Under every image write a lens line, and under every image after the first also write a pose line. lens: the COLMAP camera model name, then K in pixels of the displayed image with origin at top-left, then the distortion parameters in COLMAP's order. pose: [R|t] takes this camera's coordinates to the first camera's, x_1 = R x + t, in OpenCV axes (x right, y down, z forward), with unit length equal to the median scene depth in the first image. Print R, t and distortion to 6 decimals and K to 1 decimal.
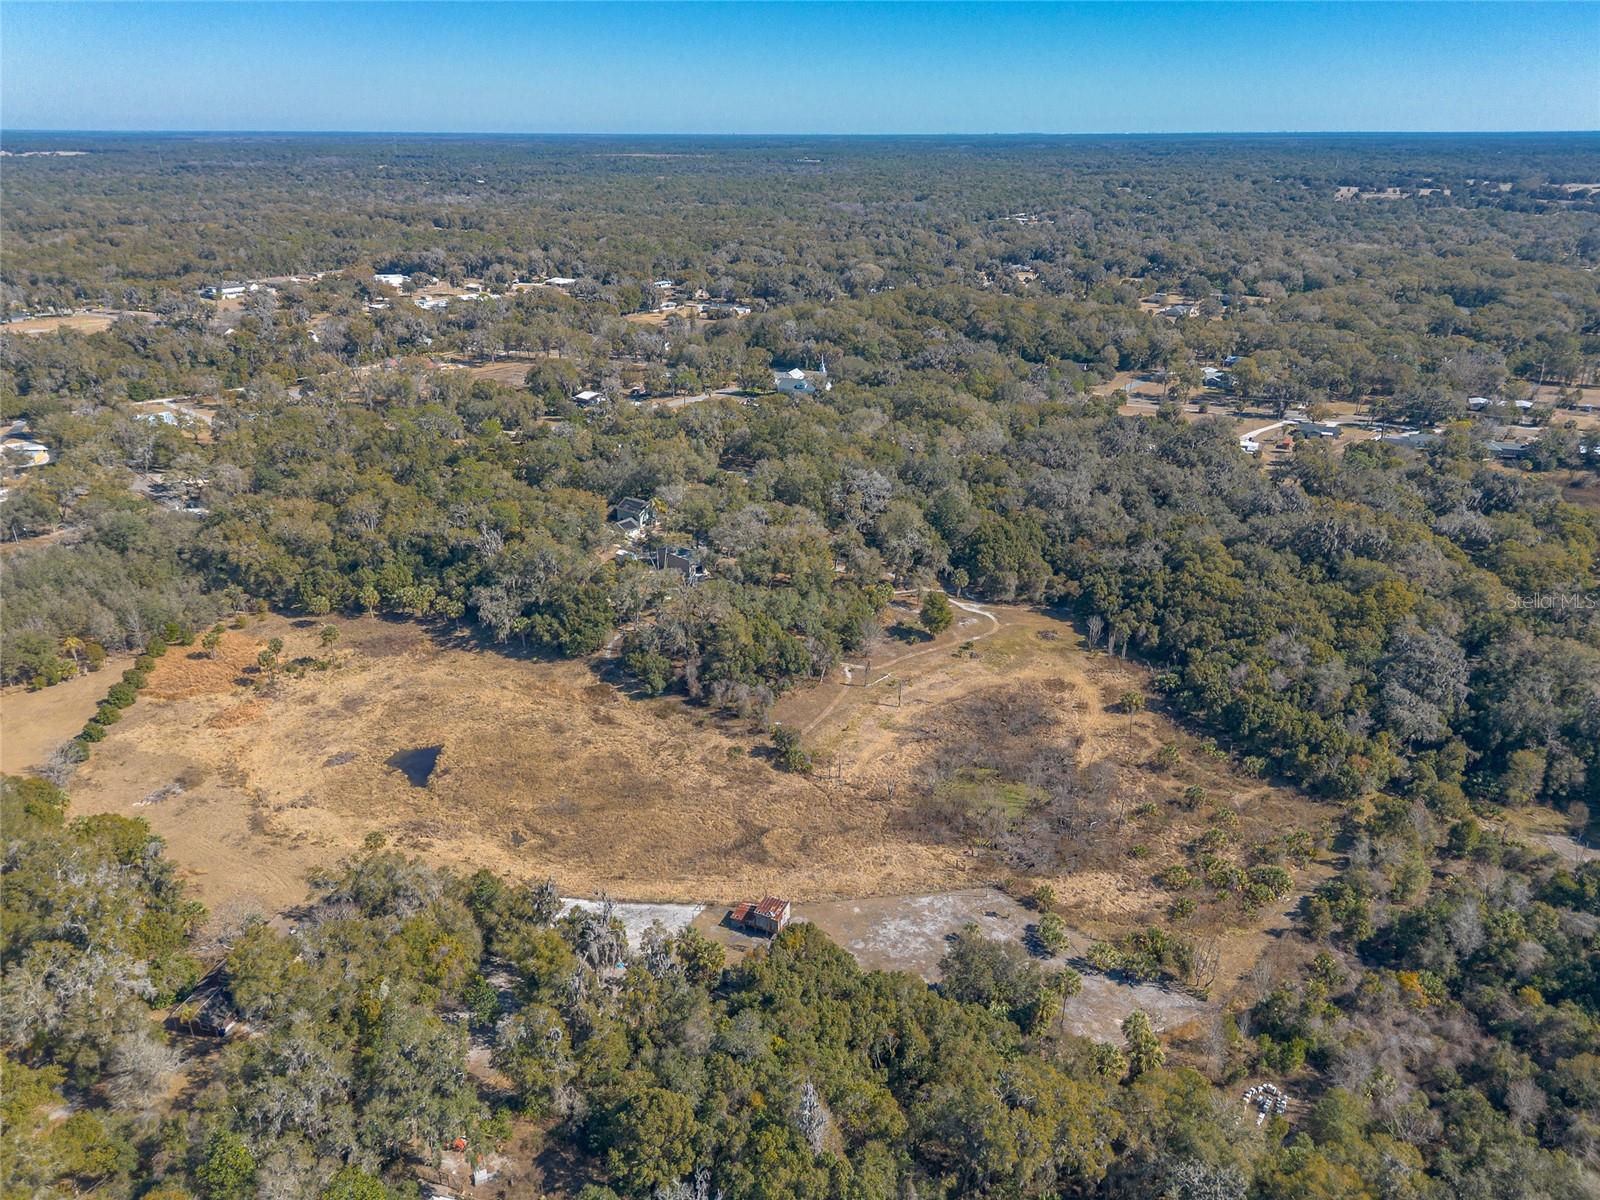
lens RADIAL K [[1254.5, 0, 800.0], [0, 1254.5, 600.0], [0, 0, 1]] dist [0.049352, -0.040855]
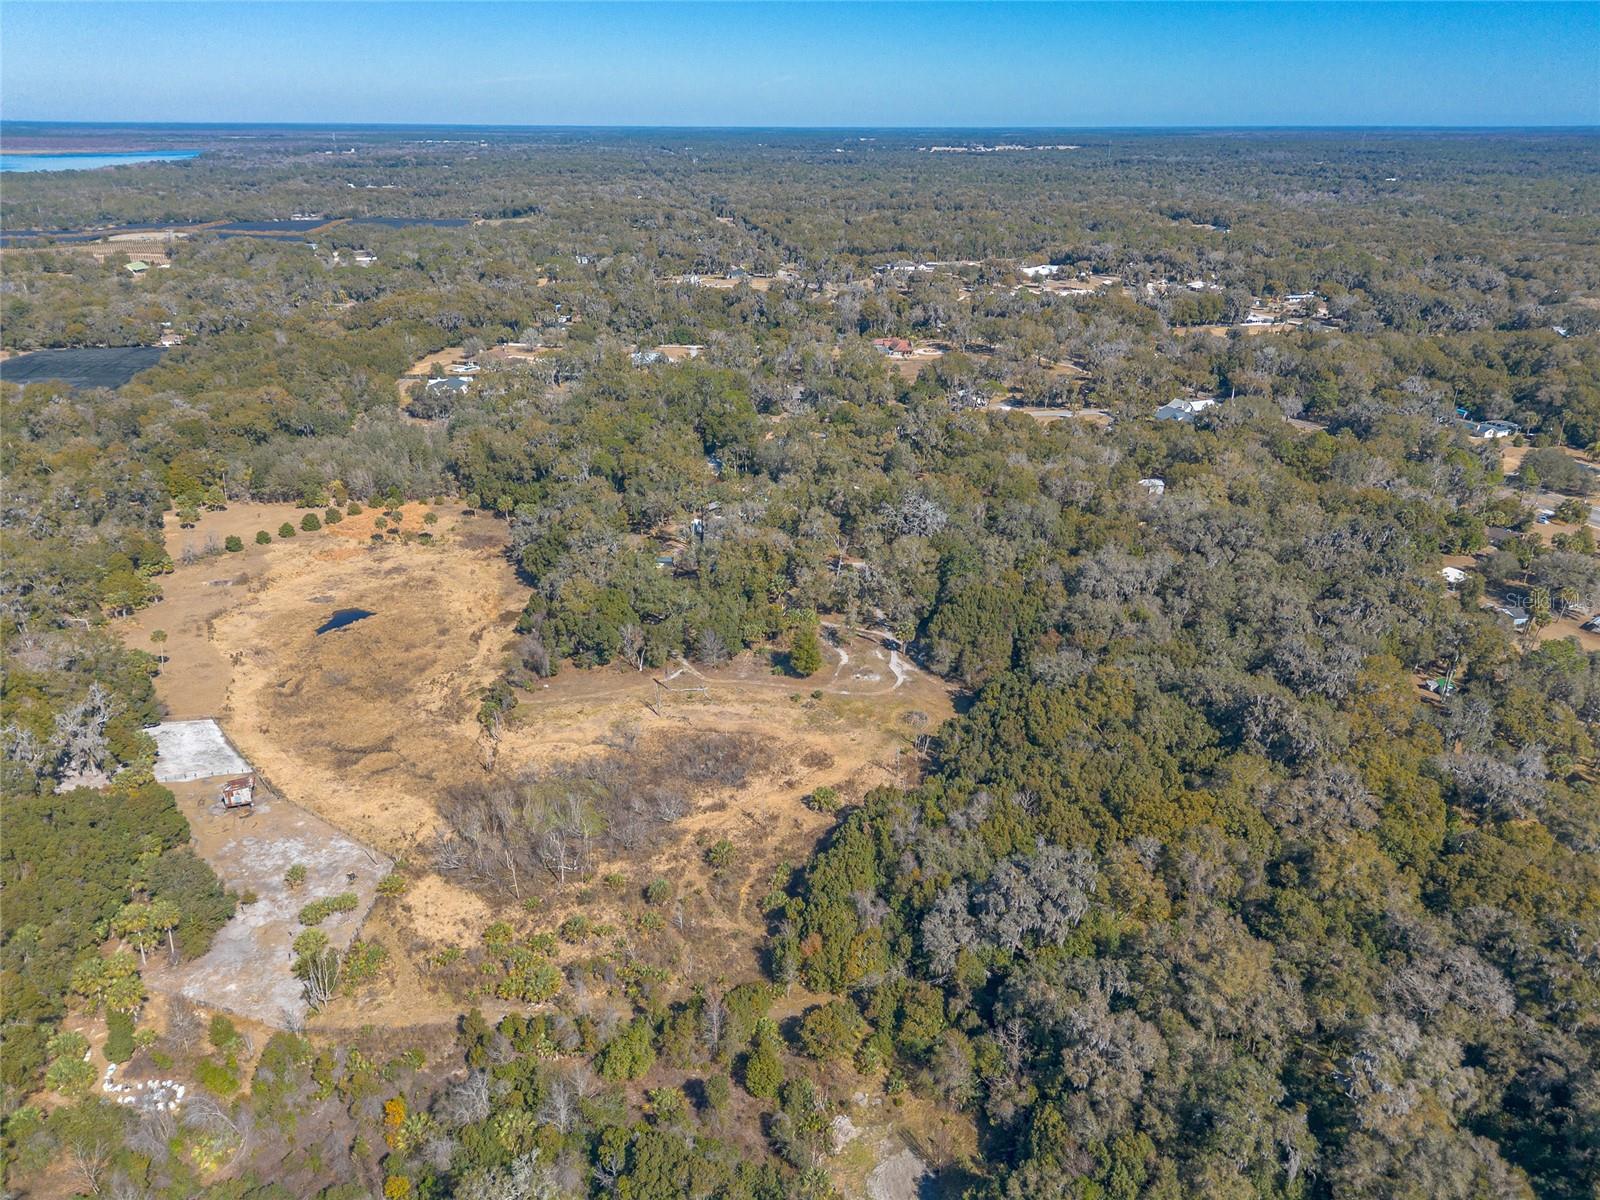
lens RADIAL K [[1254.5, 0, 800.0], [0, 1254.5, 600.0], [0, 0, 1]] dist [0.049352, -0.040855]
pose [[0.665934, 0.264472, -0.697557, 0.896991], [-0.261926, 0.958412, 0.113320, -0.155459], [0.698517, 0.107245, 0.707511, 0.418046]]
